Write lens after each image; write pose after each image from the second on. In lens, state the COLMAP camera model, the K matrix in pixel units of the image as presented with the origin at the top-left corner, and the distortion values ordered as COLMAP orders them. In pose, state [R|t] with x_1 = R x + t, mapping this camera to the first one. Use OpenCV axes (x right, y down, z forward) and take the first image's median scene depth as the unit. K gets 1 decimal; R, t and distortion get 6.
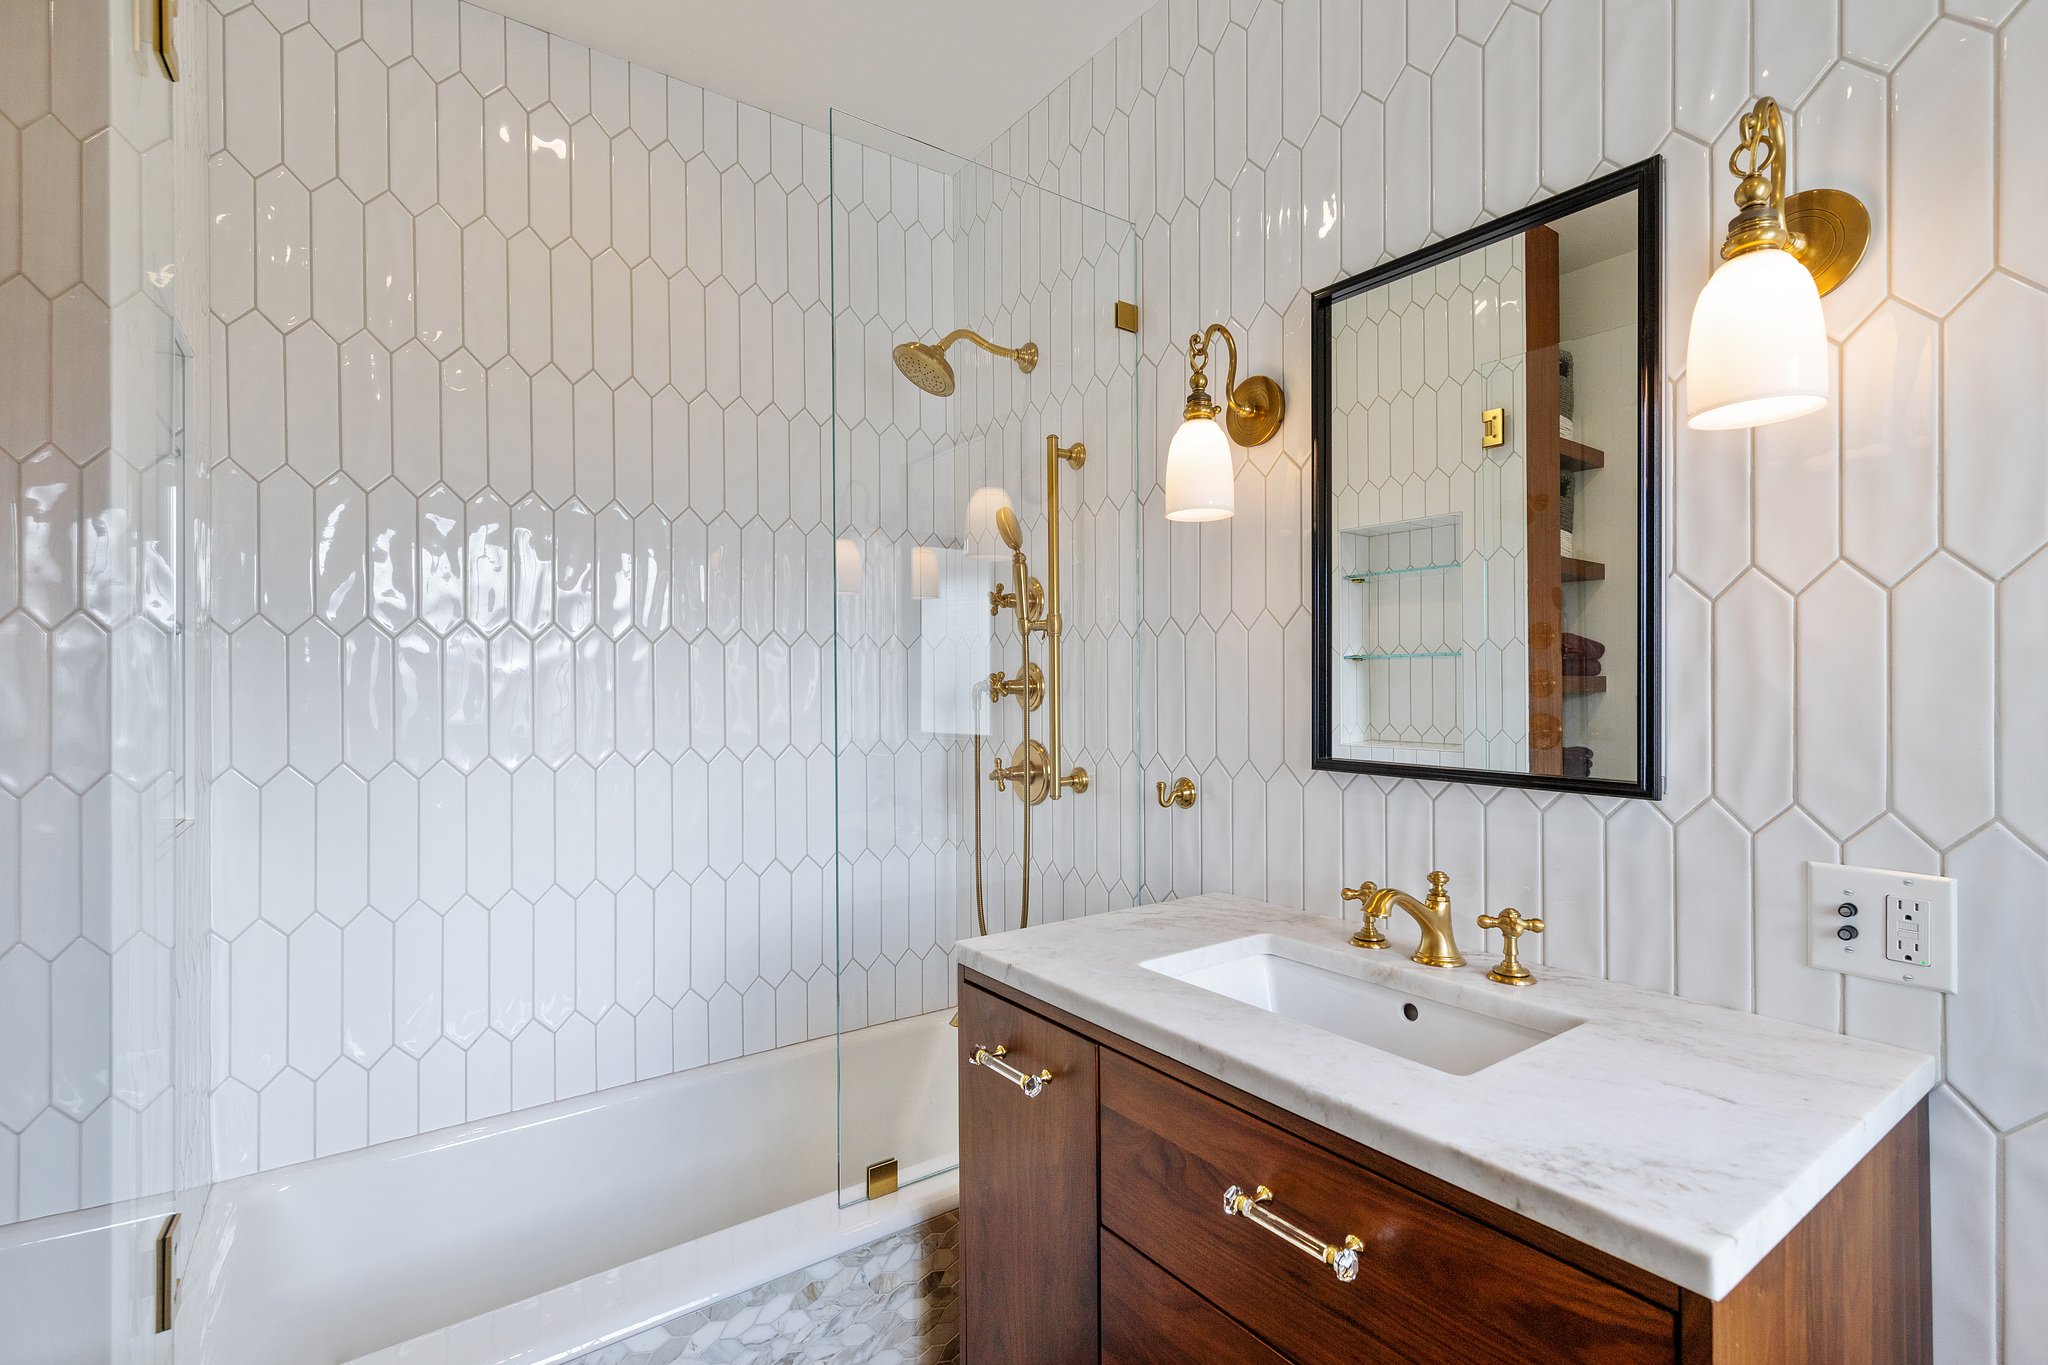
lens RADIAL K [[940.6, 0, 1028.0], [0, 940.6, 685.4], [0, 0, 1]] dist [0.005036, -0.000410]
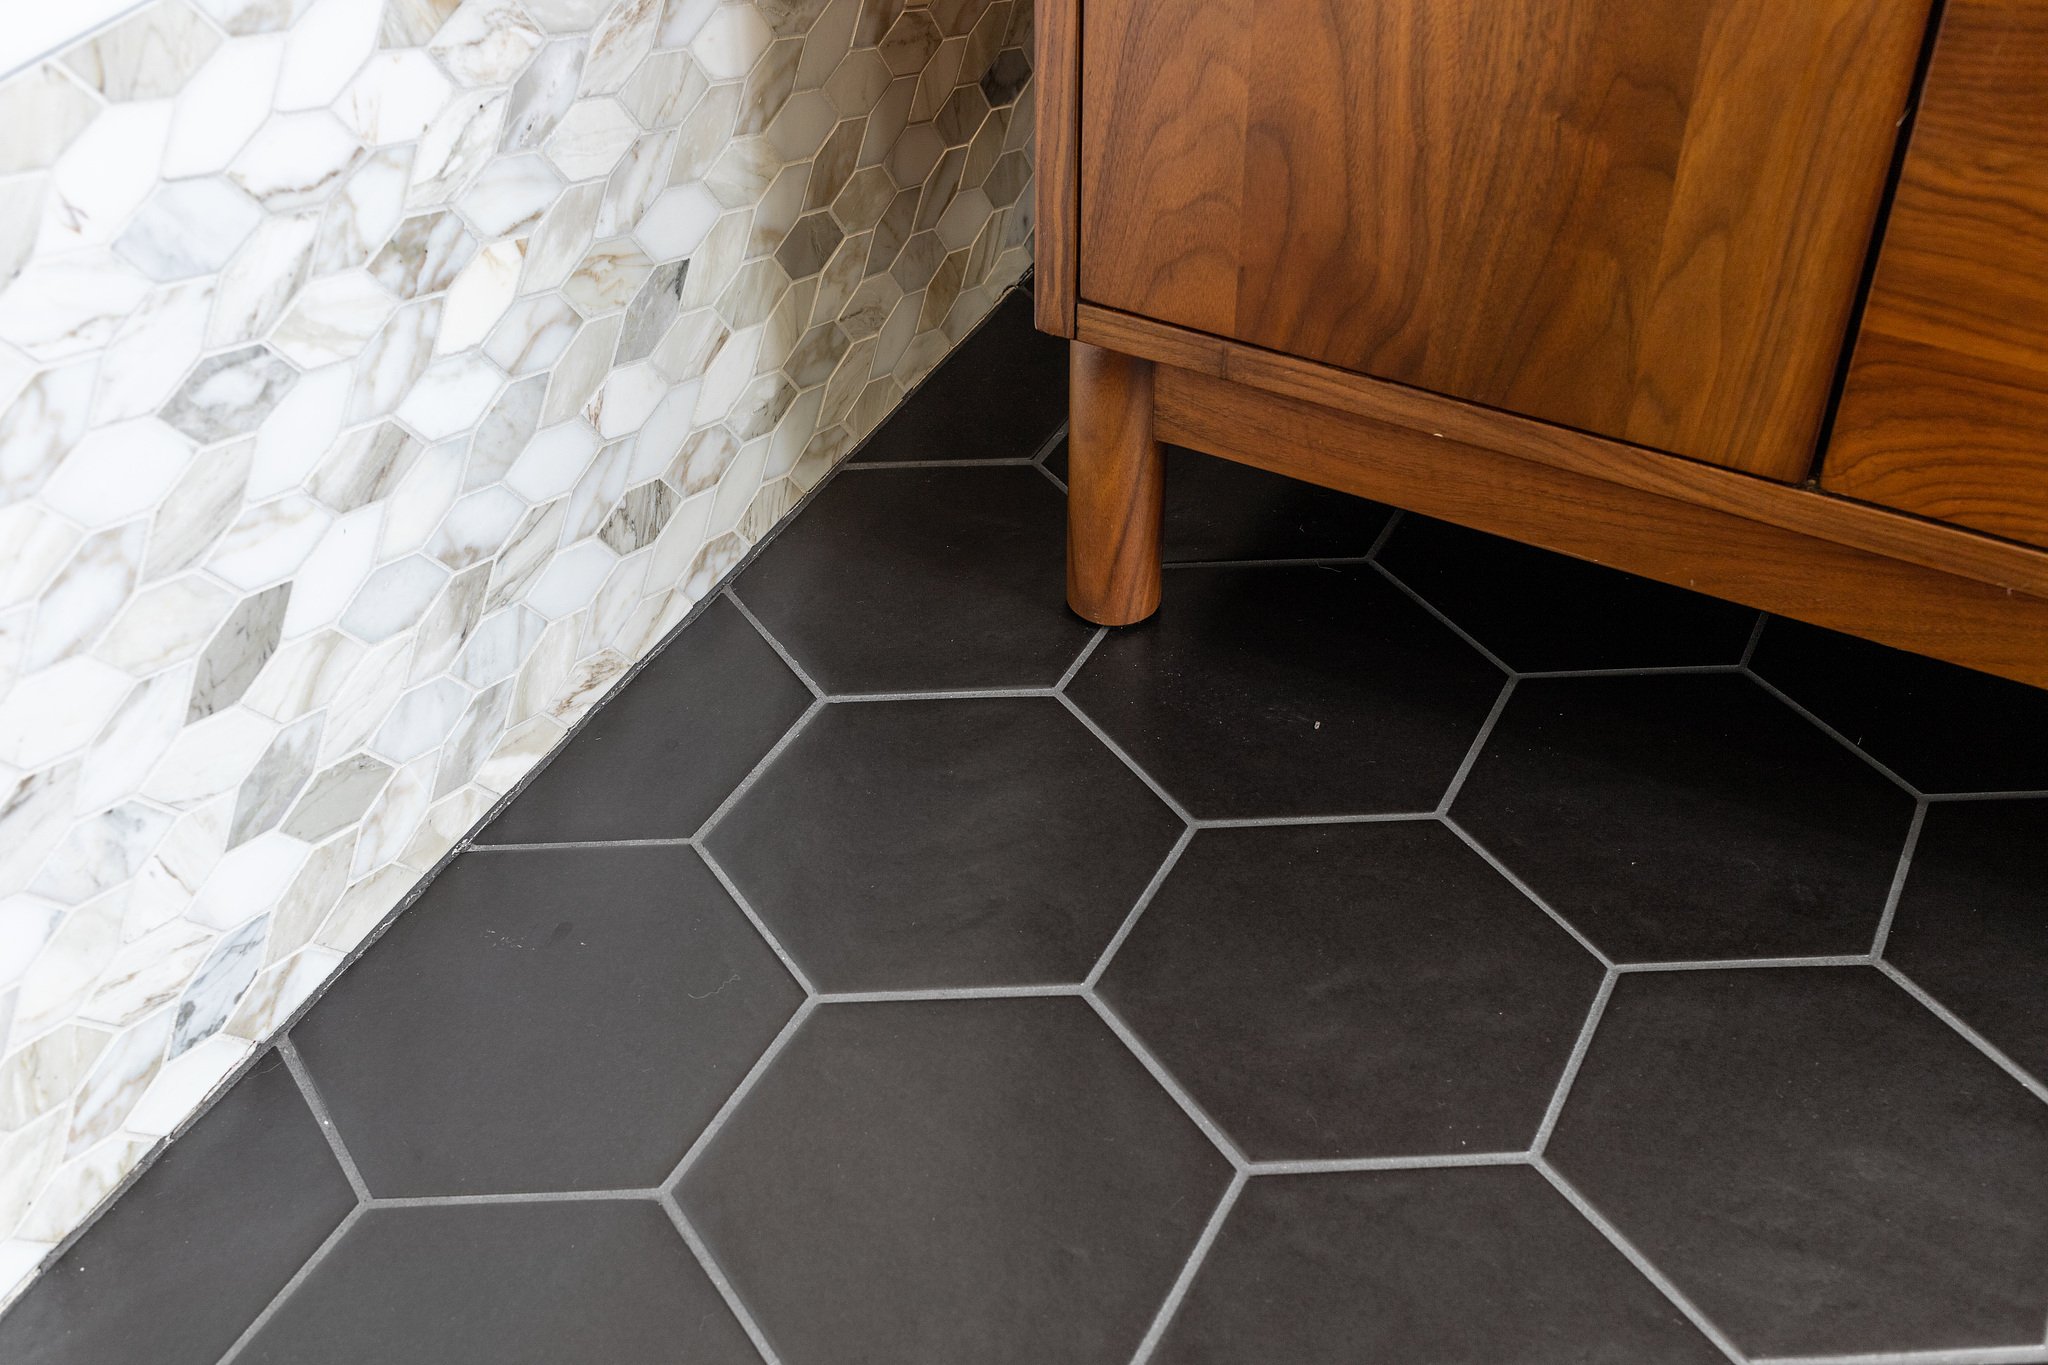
lens RADIAL K [[2244.3, 0, 1014.5], [0, 2244.3, 680.5], [0, 0, 1]] dist [-0.010121, 0.000000]
pose [[0.890400, -0.291429, 0.349653, -0.356362], [-0.001892, 0.765790, 0.643088, 0.437987], [-0.455175, -0.573267, 0.681308, 0.481391]]
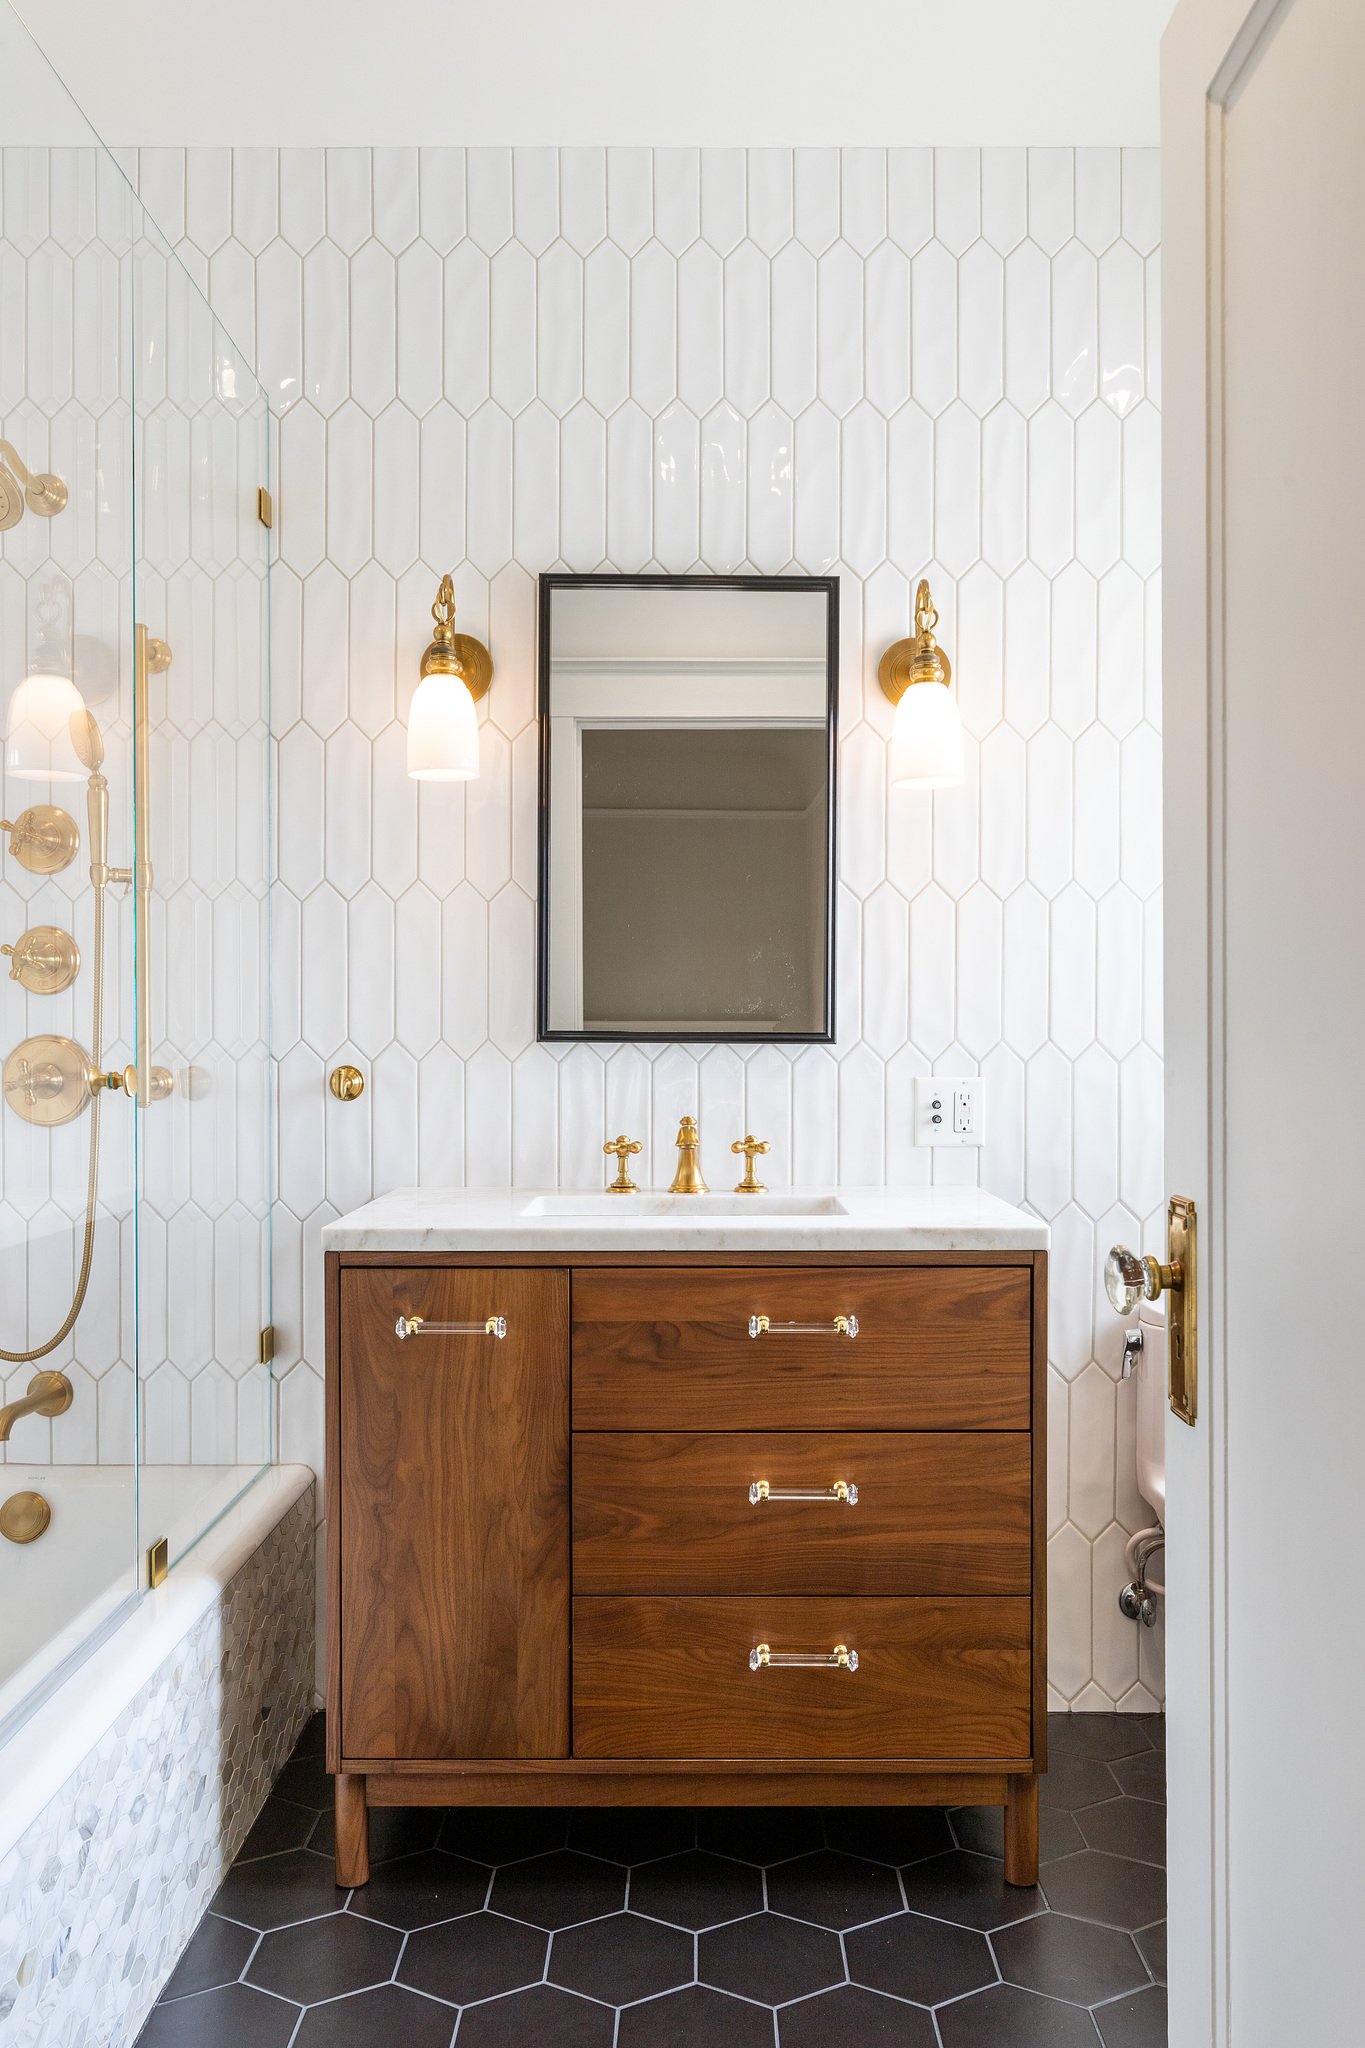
lens RADIAL K [[1603.4, 0, 688.9], [0, 1603.4, 1045.0], [0, 0, 1]] dist [-0.001118, 0.004450]
pose [[0.585034, -0.001636, 0.811007, -1.123605], [-0.004555, 0.999976, 0.005303, 0.092140], [-0.810996, -0.006797, 0.585012, -0.165195]]
